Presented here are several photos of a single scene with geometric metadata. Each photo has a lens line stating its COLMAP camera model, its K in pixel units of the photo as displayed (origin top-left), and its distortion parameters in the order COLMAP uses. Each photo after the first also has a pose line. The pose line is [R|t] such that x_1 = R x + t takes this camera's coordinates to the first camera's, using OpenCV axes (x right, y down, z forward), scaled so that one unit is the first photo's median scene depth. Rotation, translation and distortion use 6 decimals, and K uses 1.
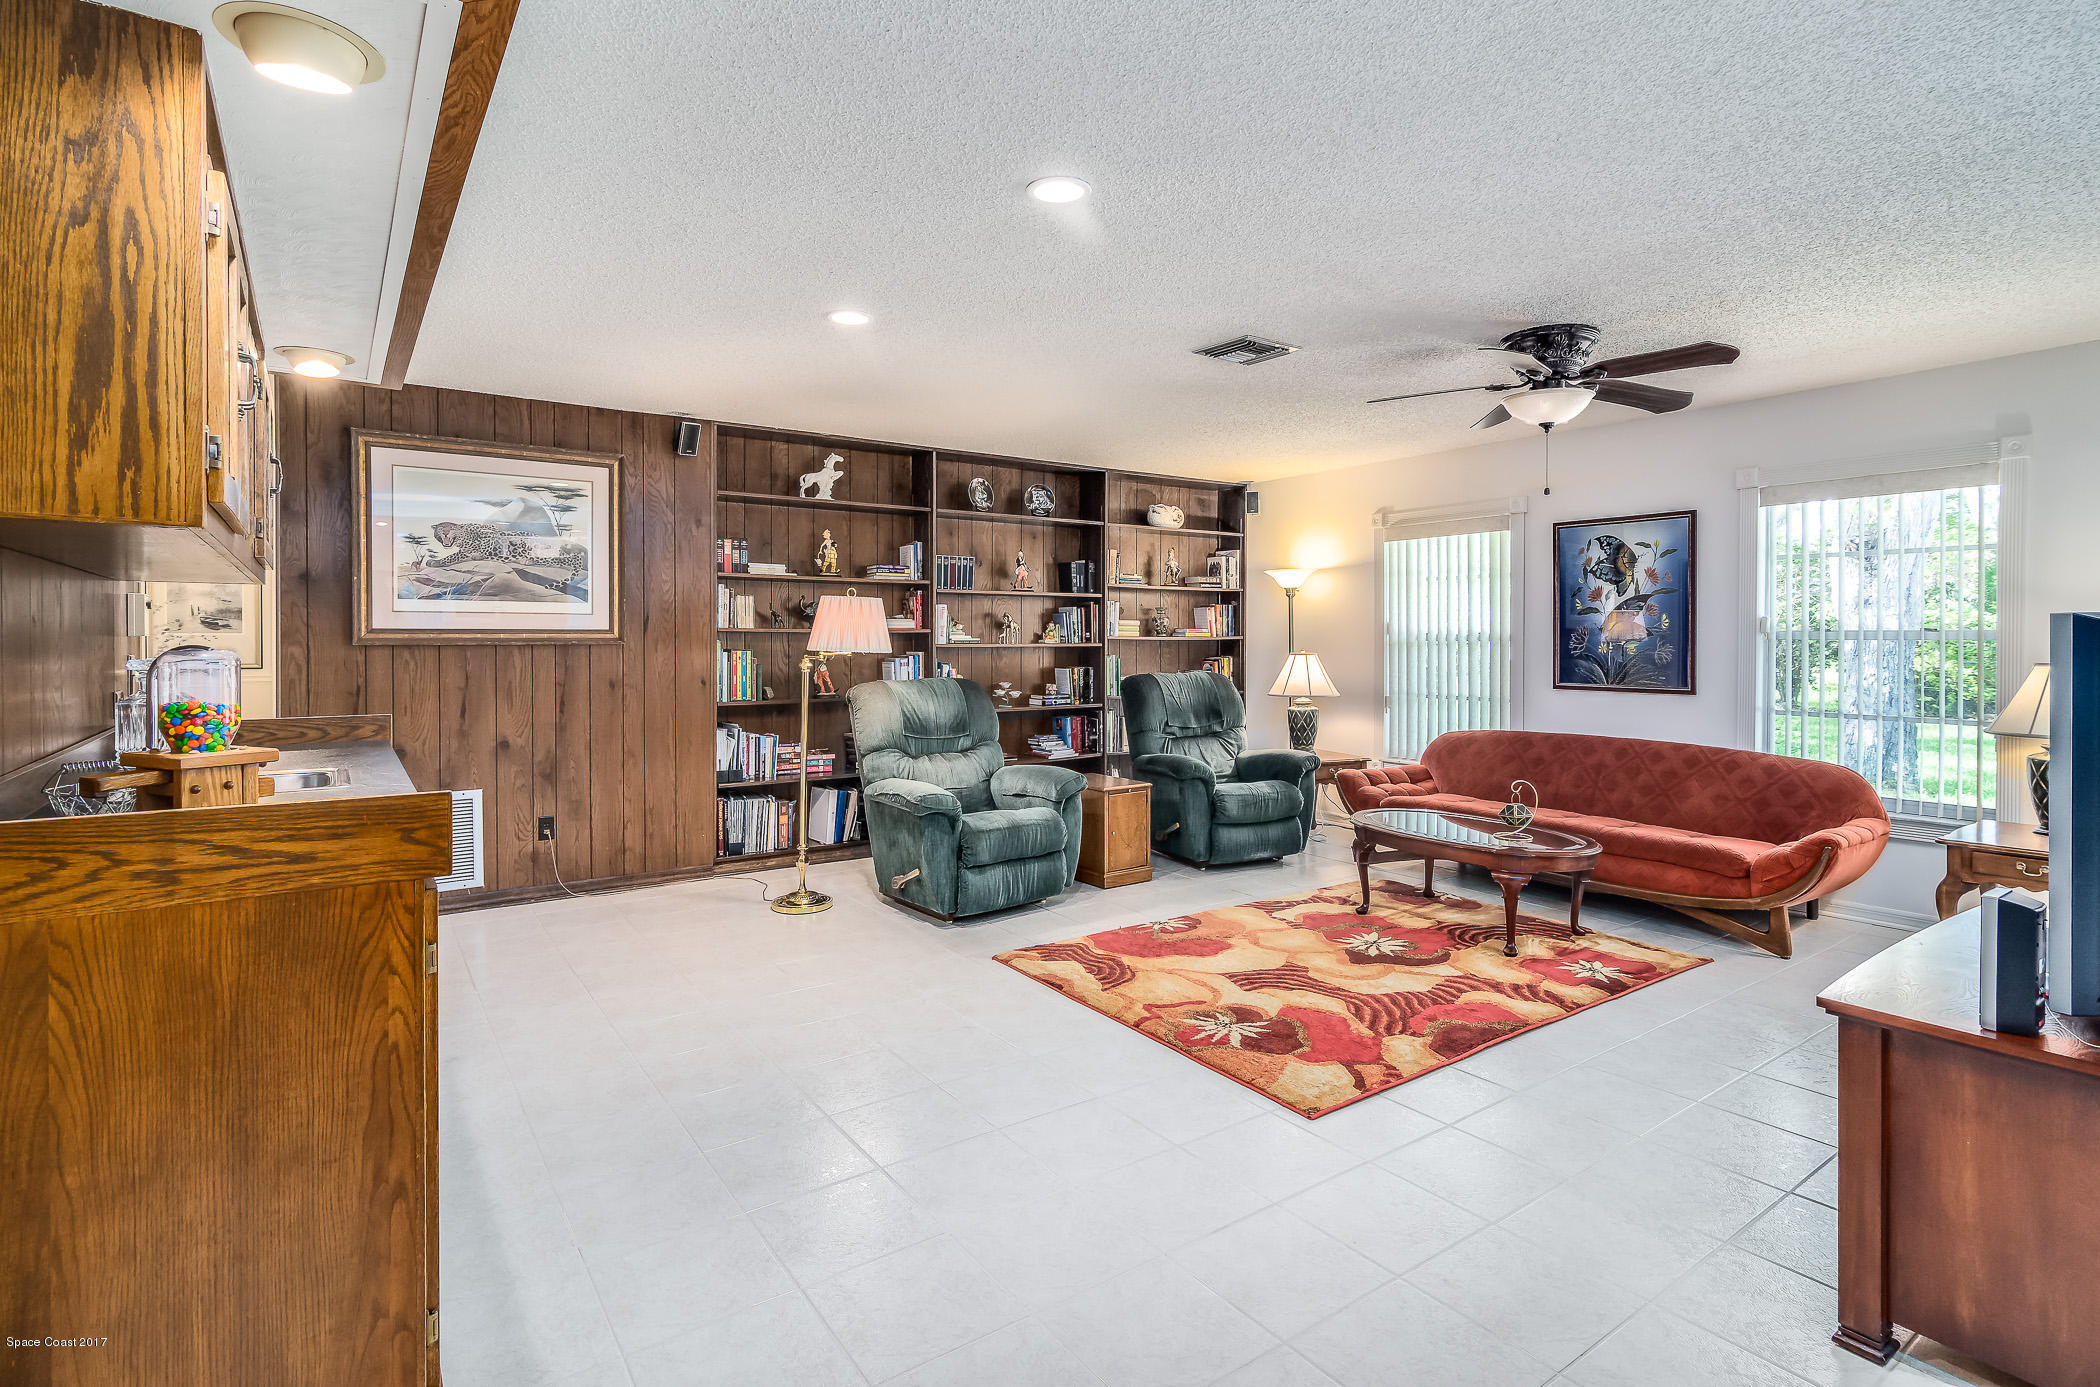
lens RADIAL K [[997.9, 0, 1072.9], [0, 997.9, 647.7], [0, 0, 1]] dist [0.001774, 0.000298]
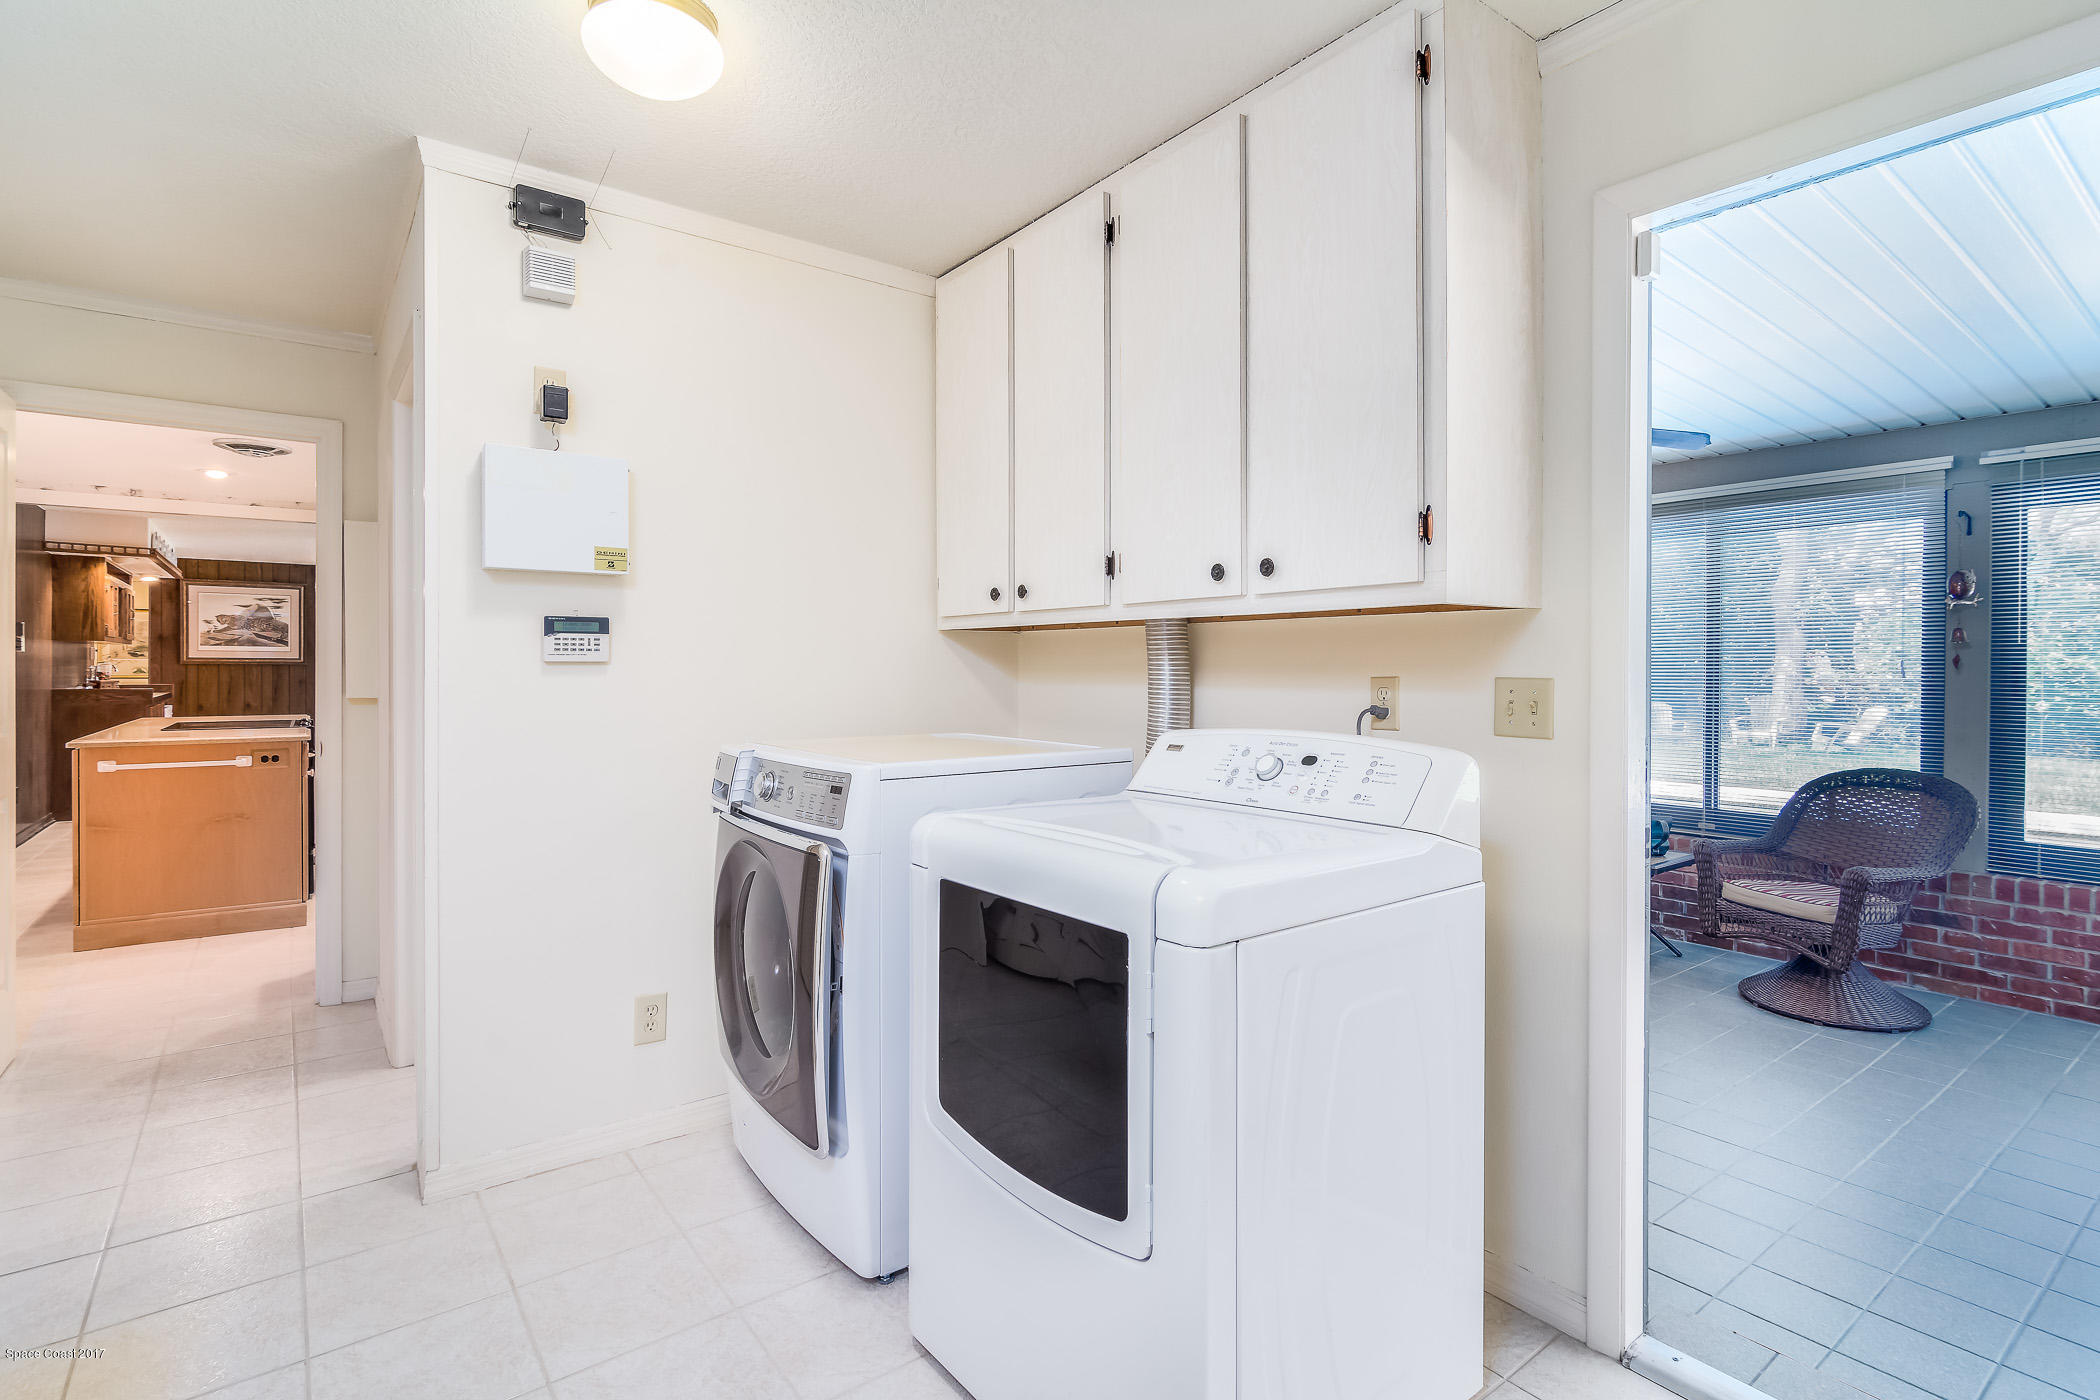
lens RADIAL K [[997.9, 0, 1059.4], [0, 997.9, 687.6], [0, 0, 1]] dist [0.001774, 0.000298]
pose [[0.999875, 0.008274, 0.013448, 1.400326], [-0.008336, 0.999955, 0.004577, 0.026096], [-0.013410, -0.004688, 0.999899, -1.486569]]
